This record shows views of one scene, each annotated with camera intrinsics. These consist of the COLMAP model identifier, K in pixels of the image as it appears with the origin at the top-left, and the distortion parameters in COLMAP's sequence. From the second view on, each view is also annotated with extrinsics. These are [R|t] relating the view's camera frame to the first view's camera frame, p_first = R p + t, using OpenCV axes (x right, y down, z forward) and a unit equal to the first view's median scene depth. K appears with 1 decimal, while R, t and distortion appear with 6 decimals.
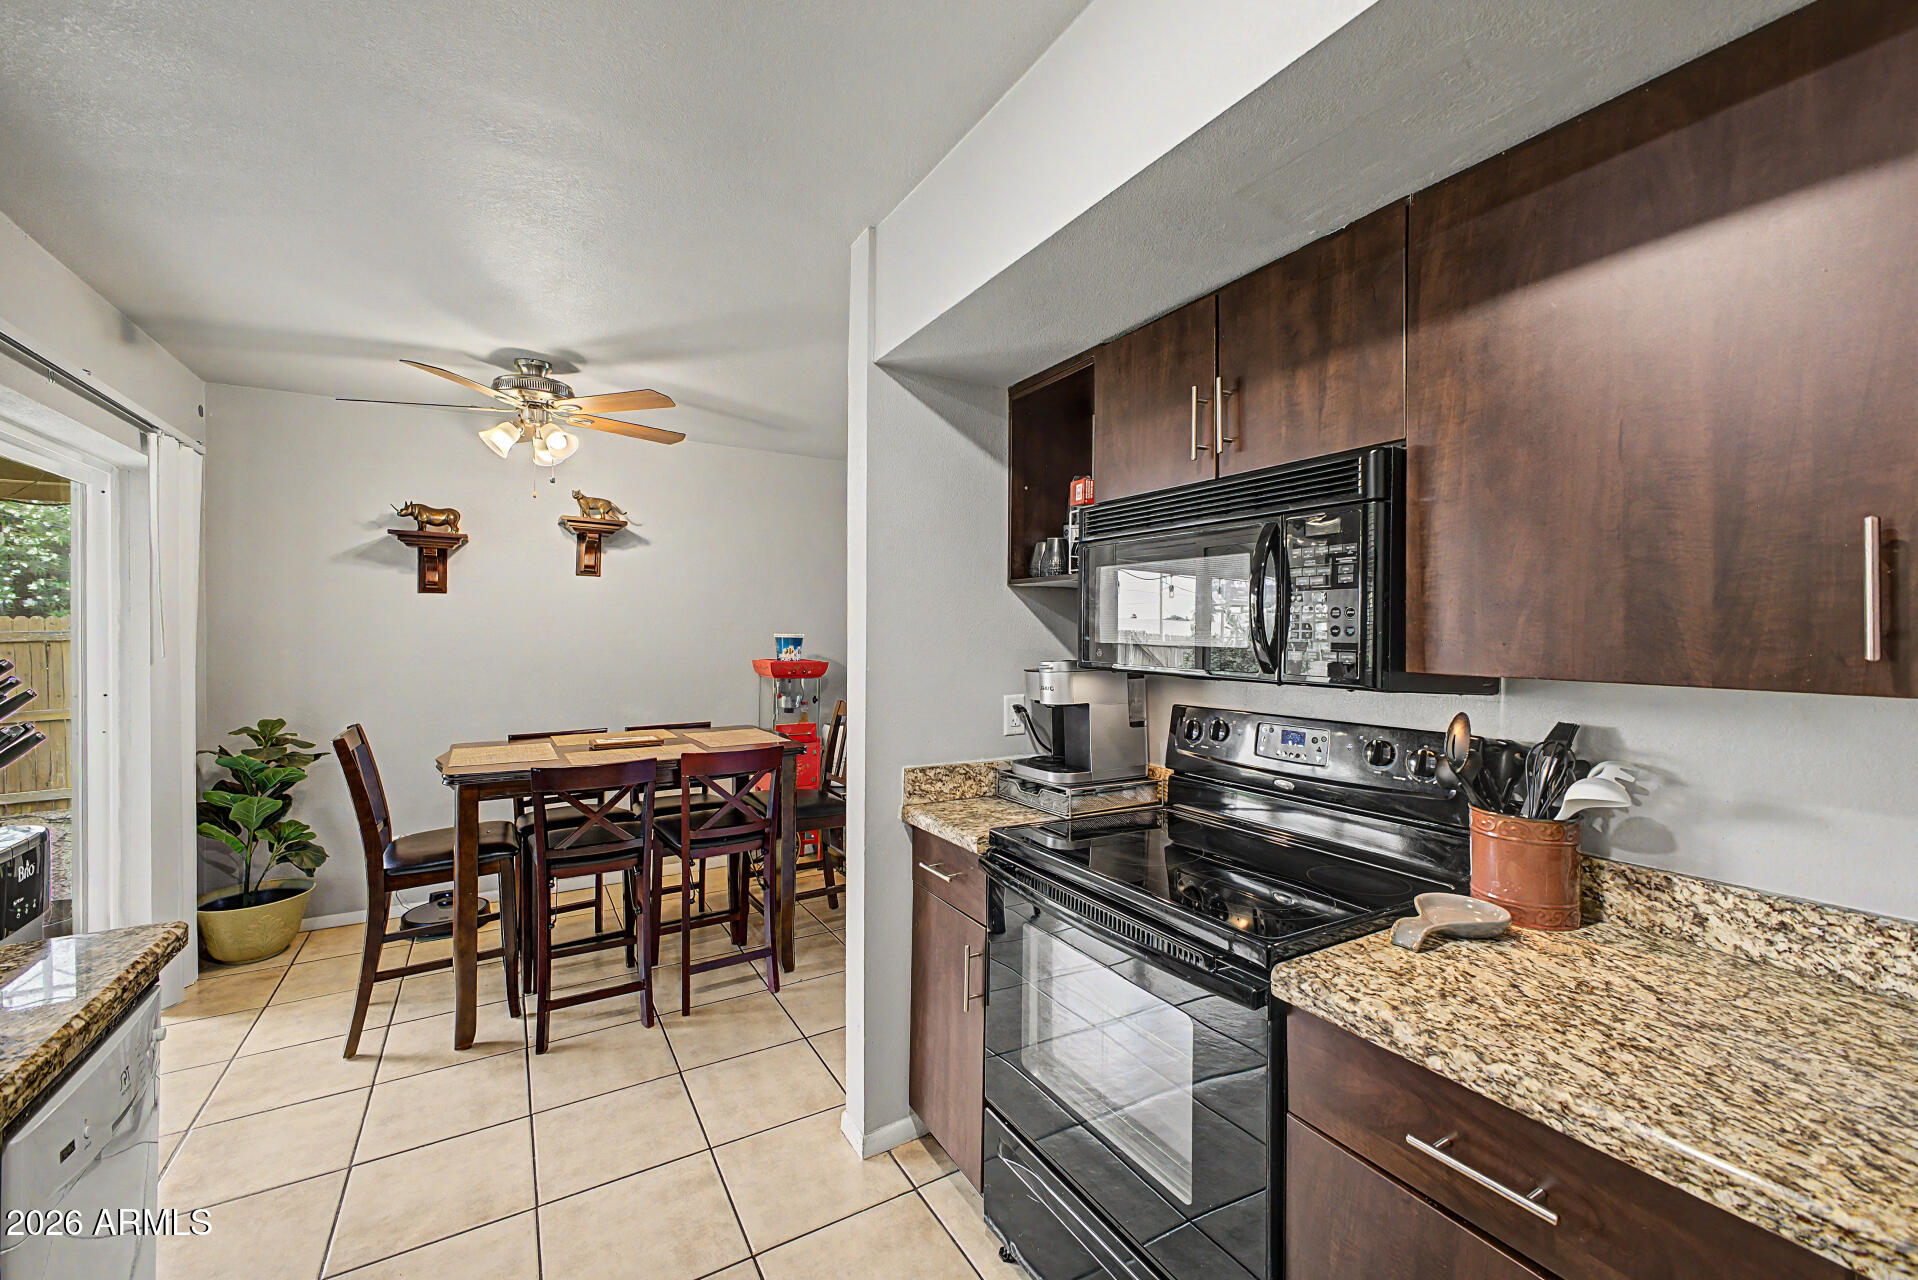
lens RADIAL K [[756.0, 0, 955.0], [0, 756.0, 631.2], [0, 0, 1]] dist [-0.000759, -0.000021]
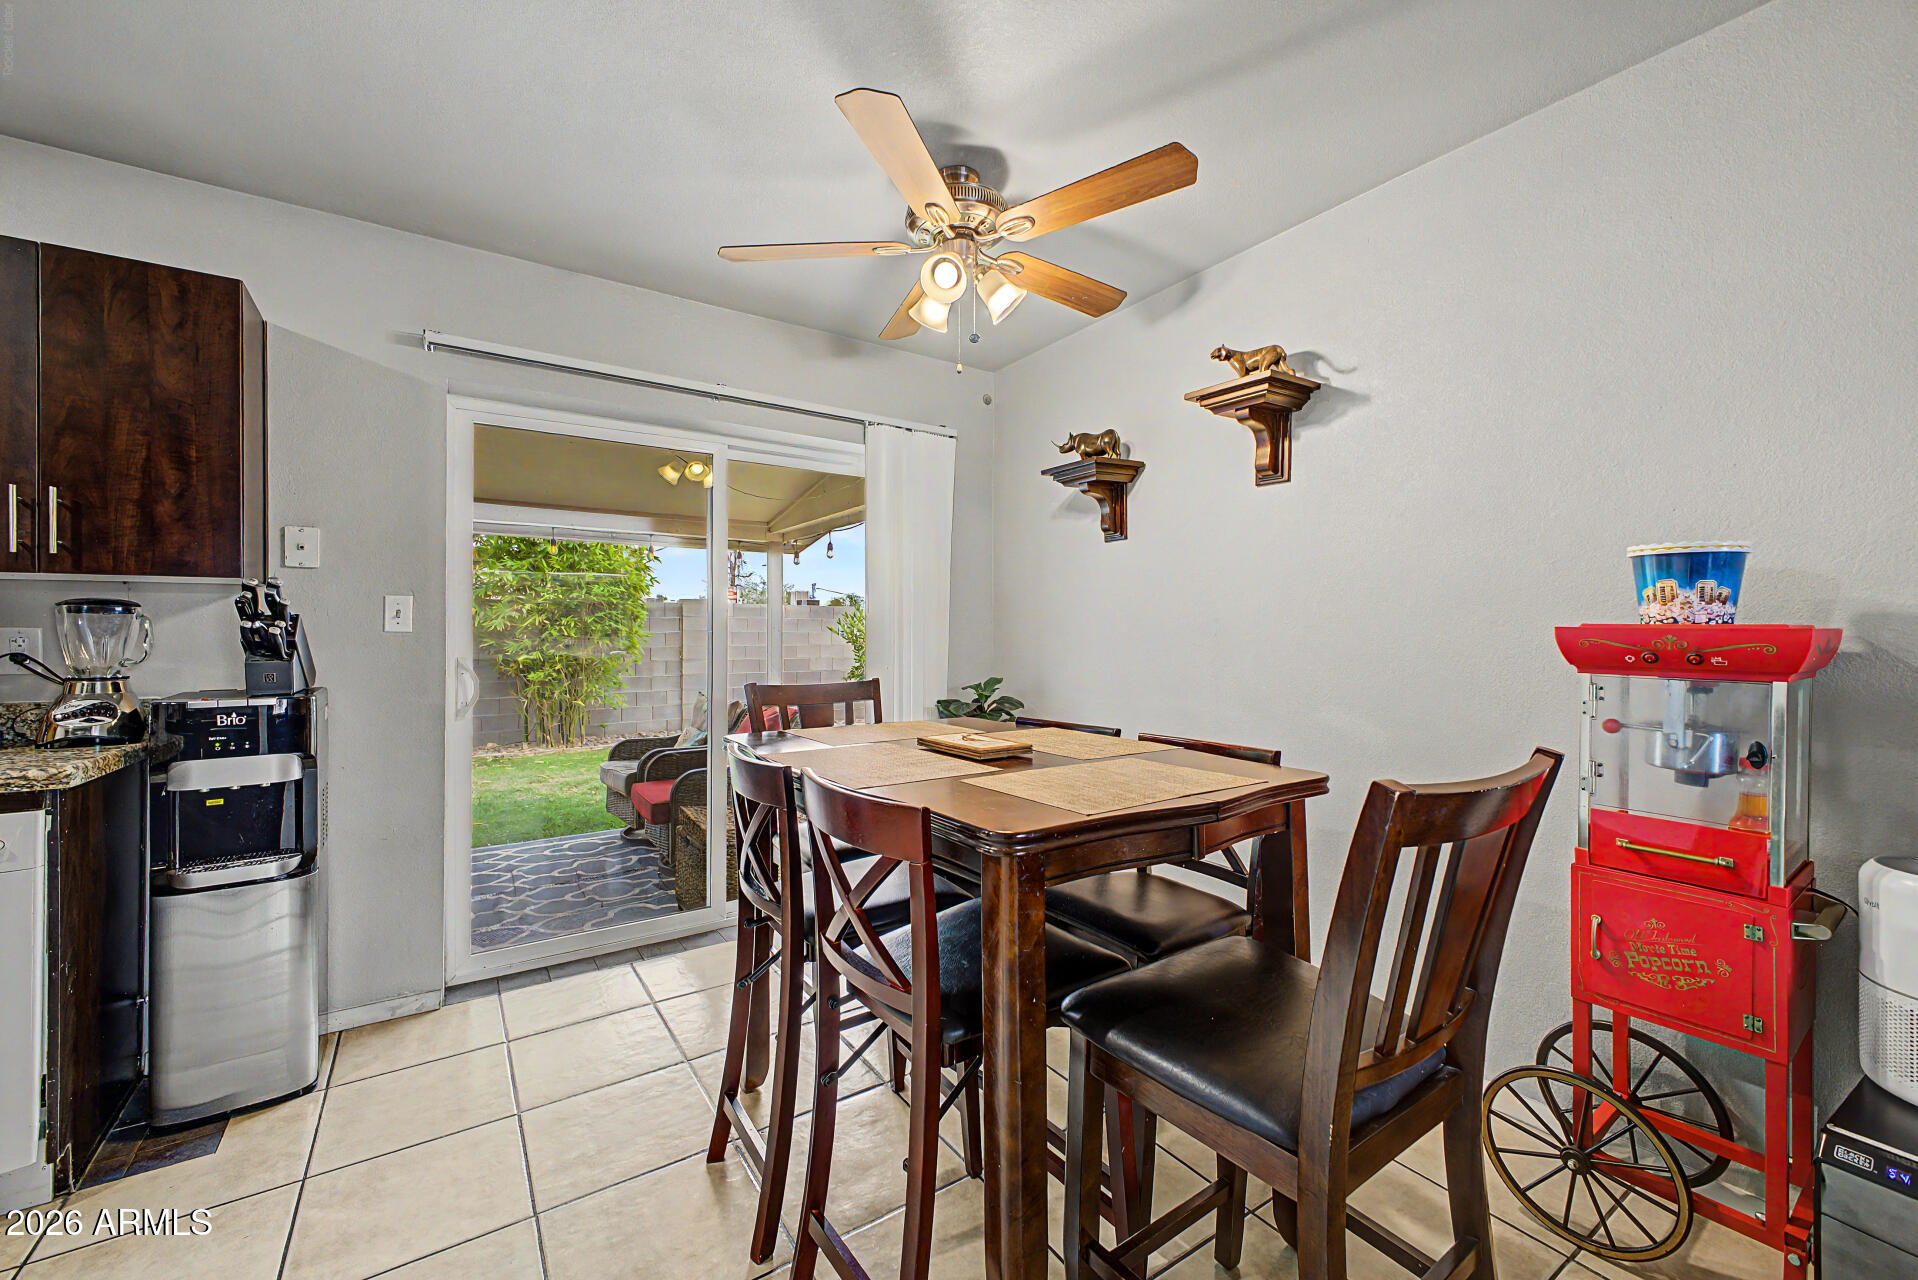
lens RADIAL K [[755.5, 0, 961.3], [0, 755.5, 635.1], [0, 0, 1]] dist [0.024910, -0.009244]
pose [[0.066411, 0.001771, -0.997791, 0.141092], [-0.002838, 0.999995, 0.001586, 0.065785], [0.997788, 0.002726, 0.066416, 1.010451]]
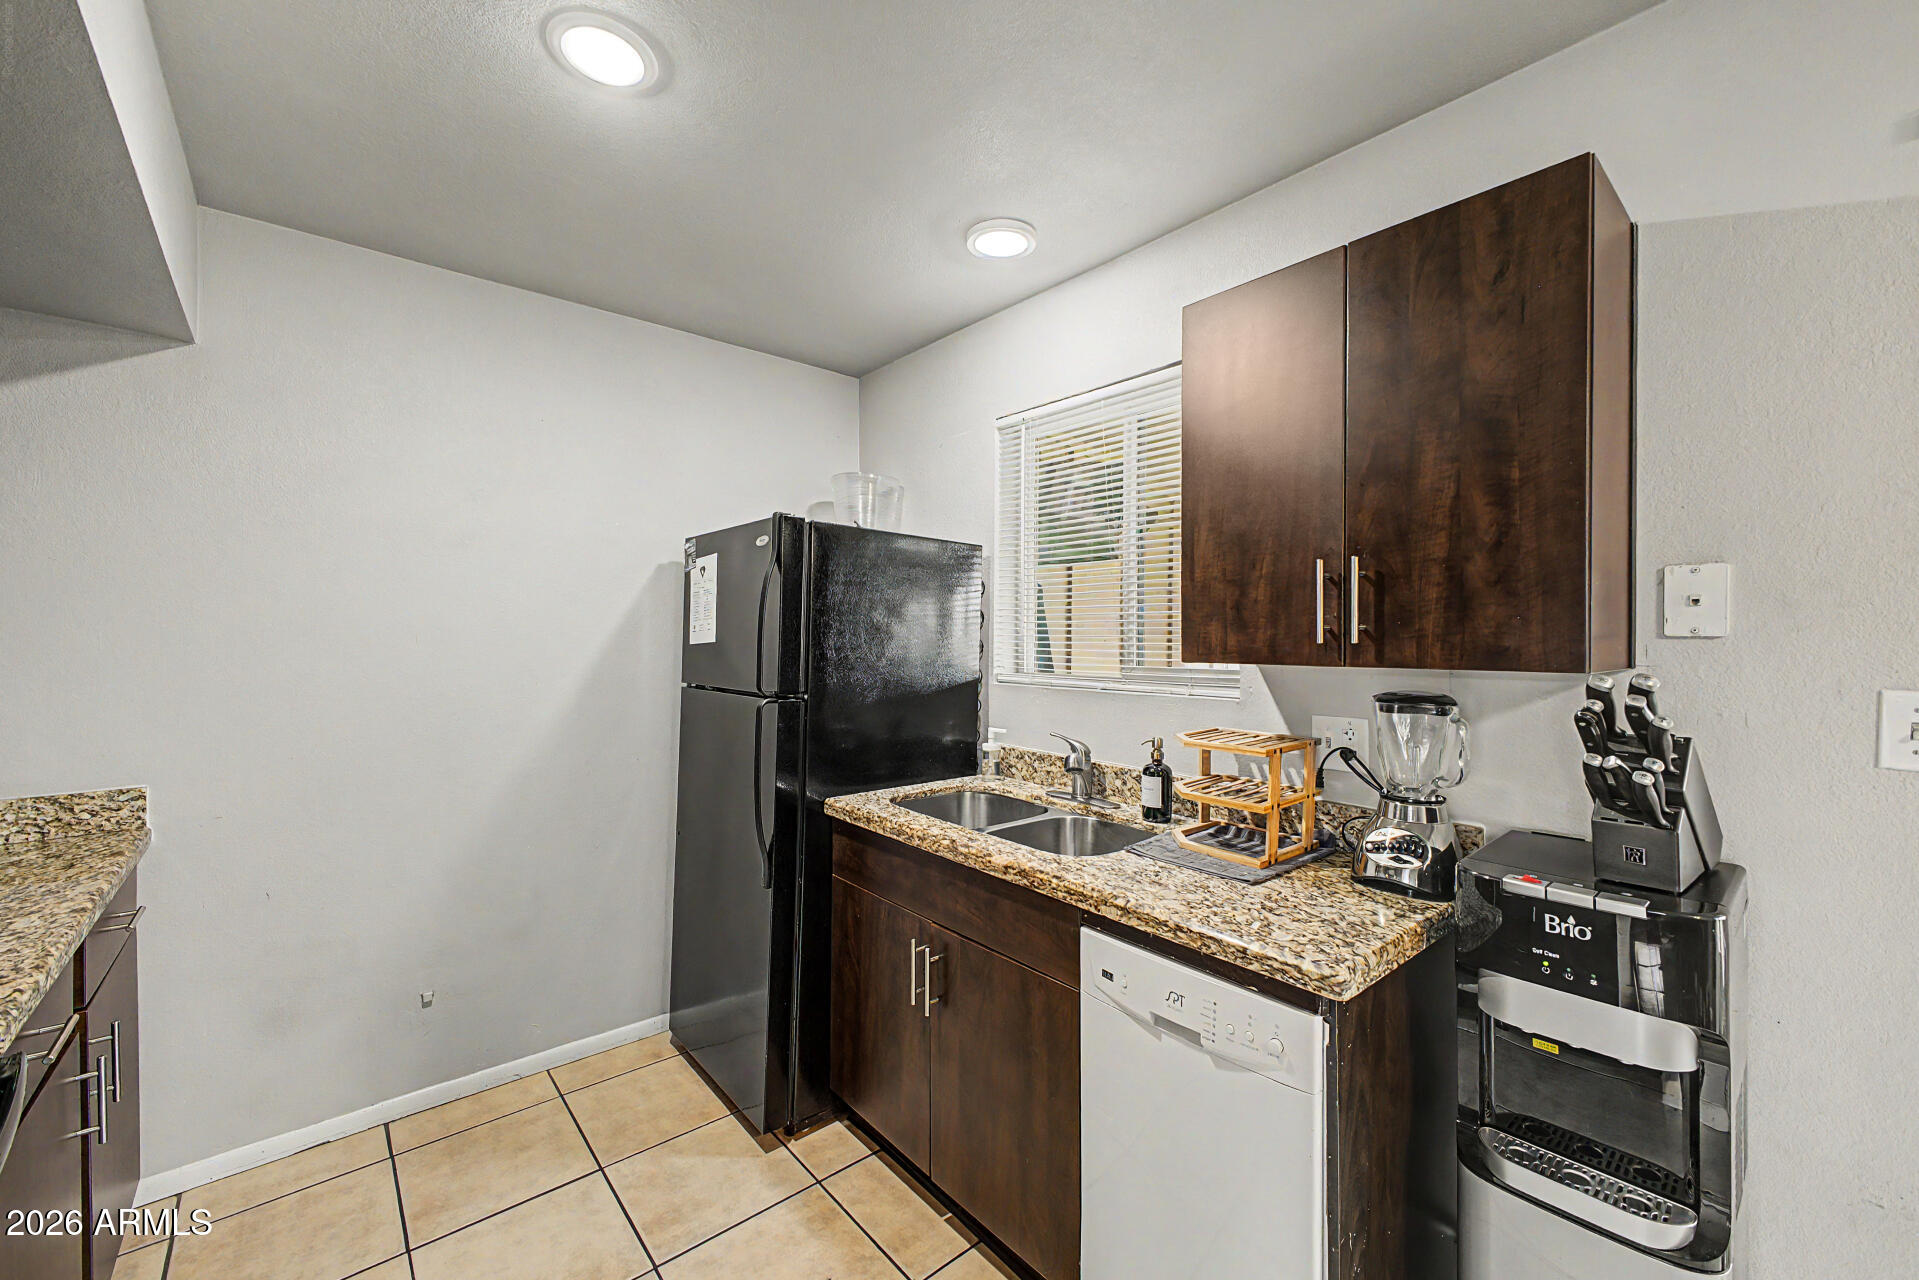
lens RADIAL K [[779.7, 0, 953.0], [0, 779.7, 630.7], [0, 0, 1]] dist [0.008336, -0.000103]
pose [[-0.984942, -0.004659, -0.172825, -0.196424], [-0.004827, 0.999988, 0.000552, -0.003090], [0.172820, 0.001378, -0.984952, 0.753100]]
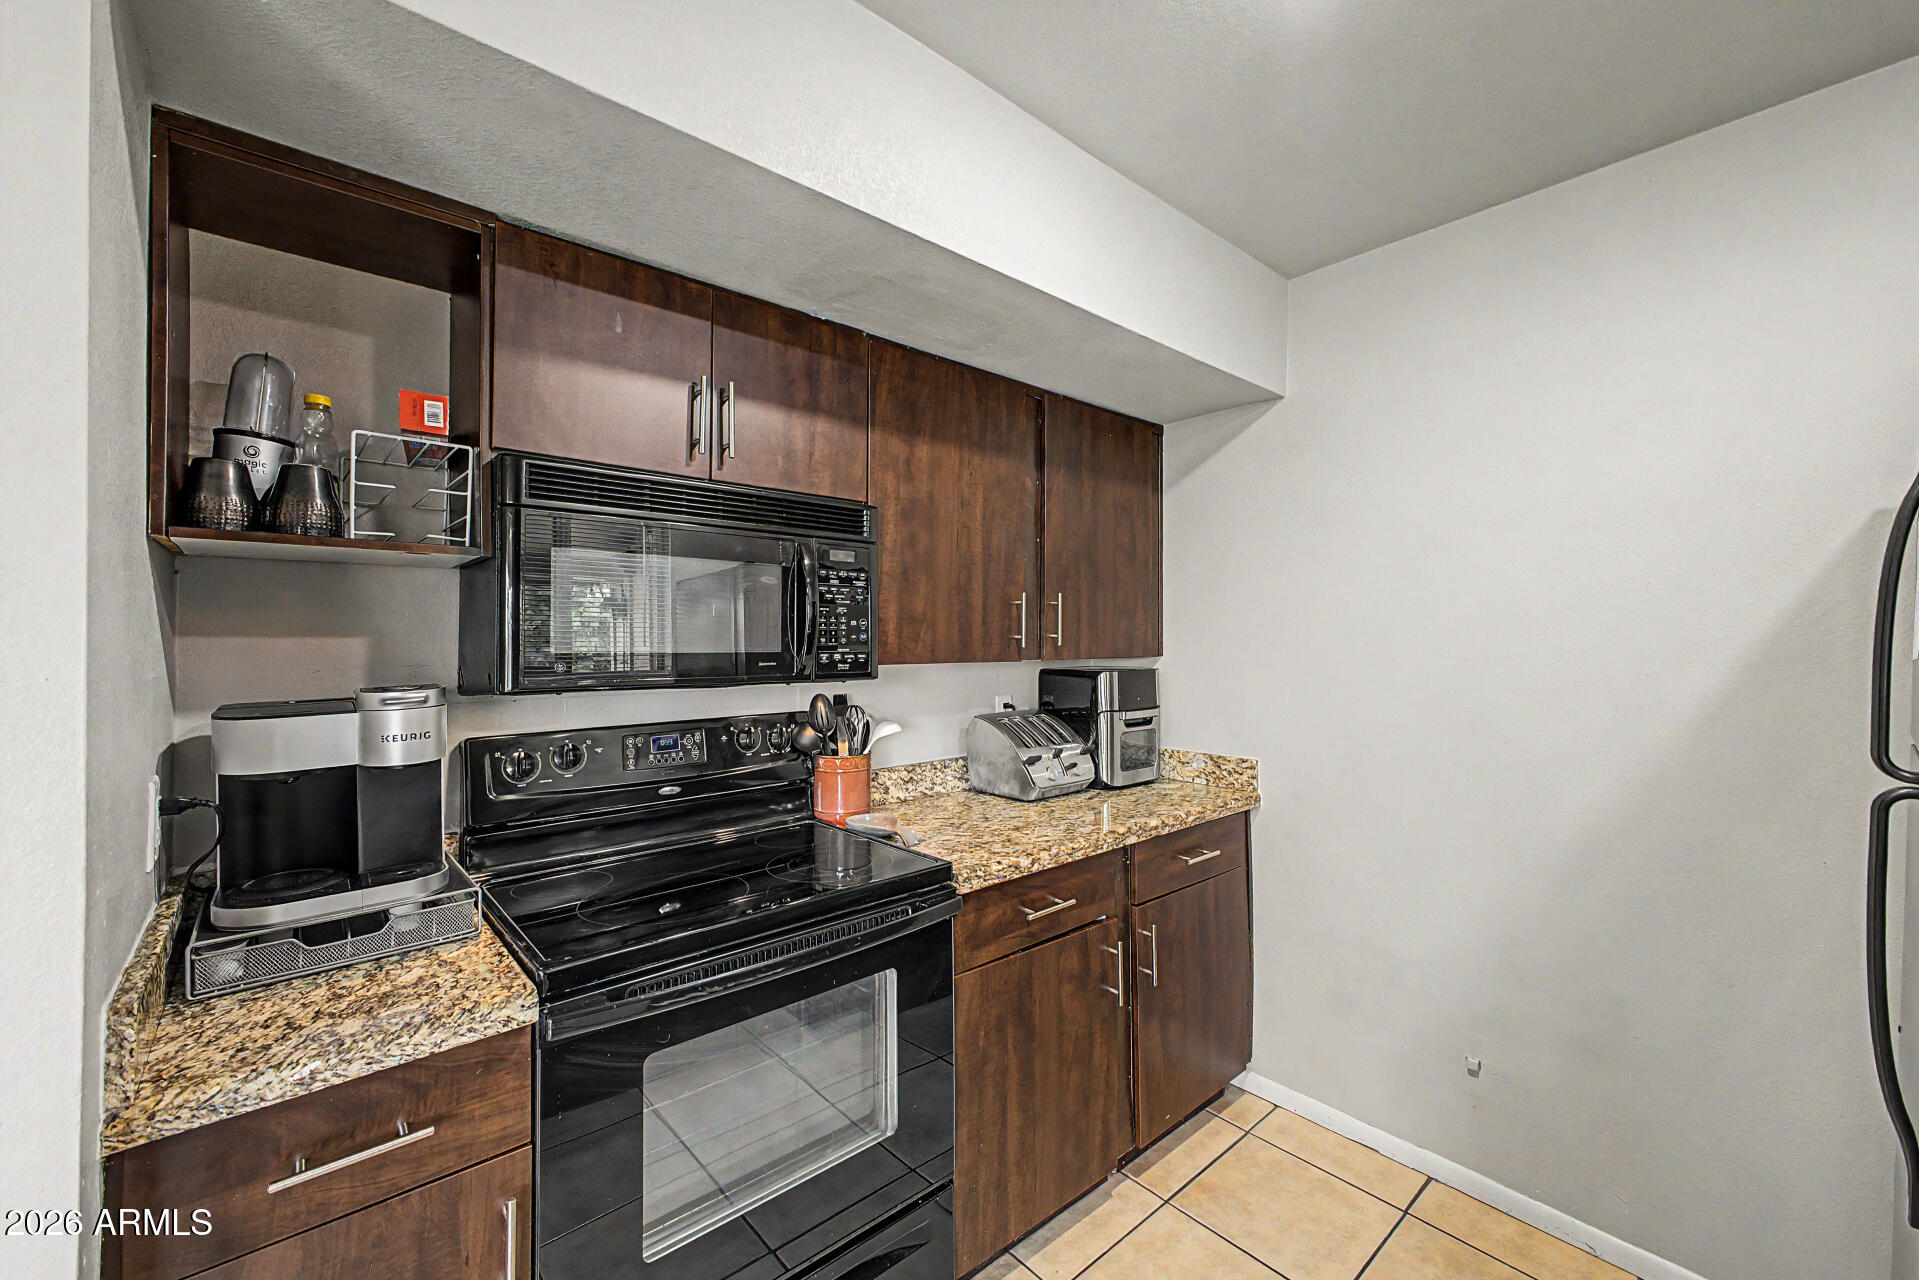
lens RADIAL K [[779.7, 0, 953.0], [0, 779.7, 630.7], [0, 0, 1]] dist [0.008336, -0.000103]
pose [[-0.185796, 0.000136, 0.982588, -0.374682], [0.001431, 0.999999, 0.000132, -0.004787], [-0.982587, 0.001430, -0.185796, 0.475567]]
